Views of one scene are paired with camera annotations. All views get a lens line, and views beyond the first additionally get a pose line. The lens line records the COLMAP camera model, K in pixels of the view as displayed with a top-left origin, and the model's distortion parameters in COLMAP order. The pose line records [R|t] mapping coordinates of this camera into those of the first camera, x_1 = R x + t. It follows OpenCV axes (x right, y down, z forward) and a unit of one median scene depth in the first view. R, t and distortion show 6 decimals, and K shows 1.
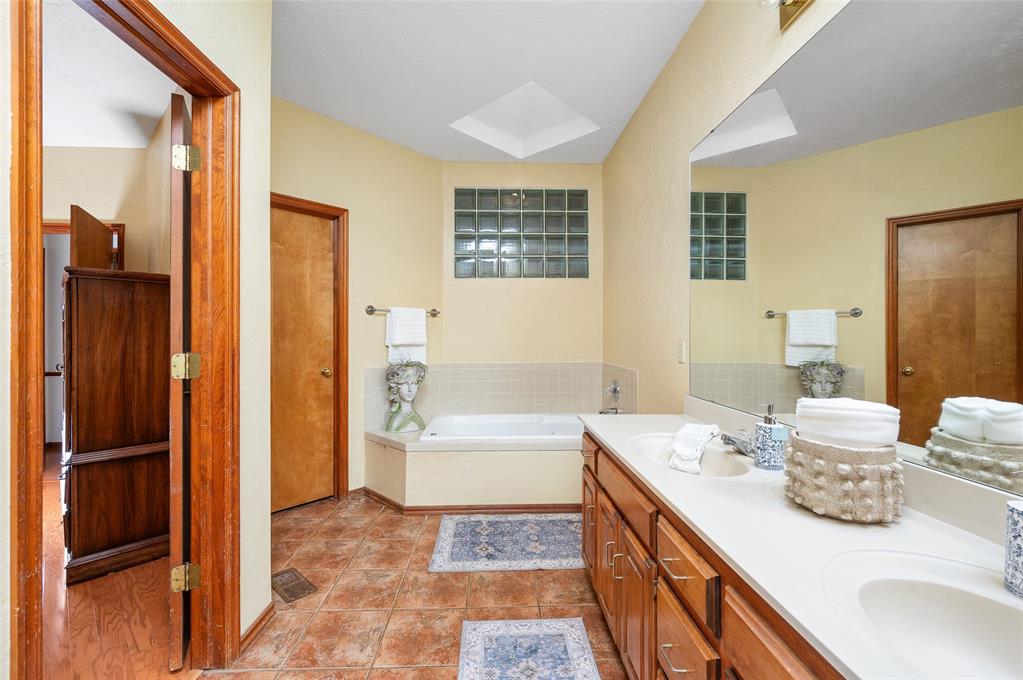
lens RADIAL K [[434.9, 0, 501.0], [0, 434.9, 332.7], [0, 0, 1]] dist [0.000277, 0.000066]
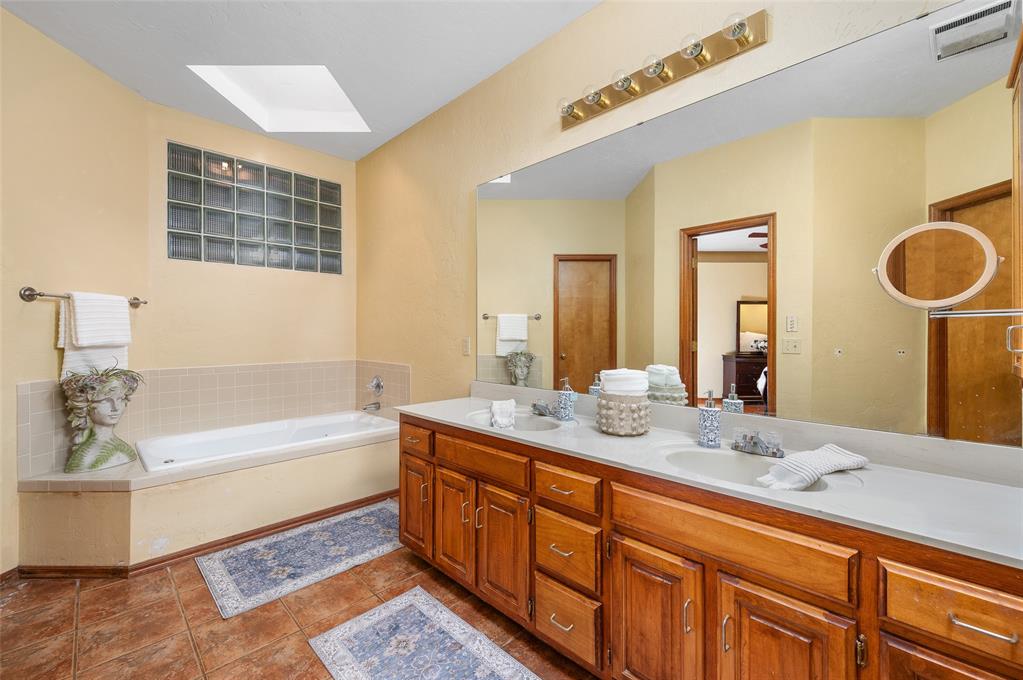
lens RADIAL K [[434.9, 0, 523.6], [0, 434.9, 334.2], [0, 0, 1]] dist [0.000277, 0.000066]
pose [[0.714028, -0.002056, 0.700114, -0.232530], [-0.003010, 0.999977, 0.006007, 0.001993], [-0.700111, -0.006397, 0.714006, 0.012064]]
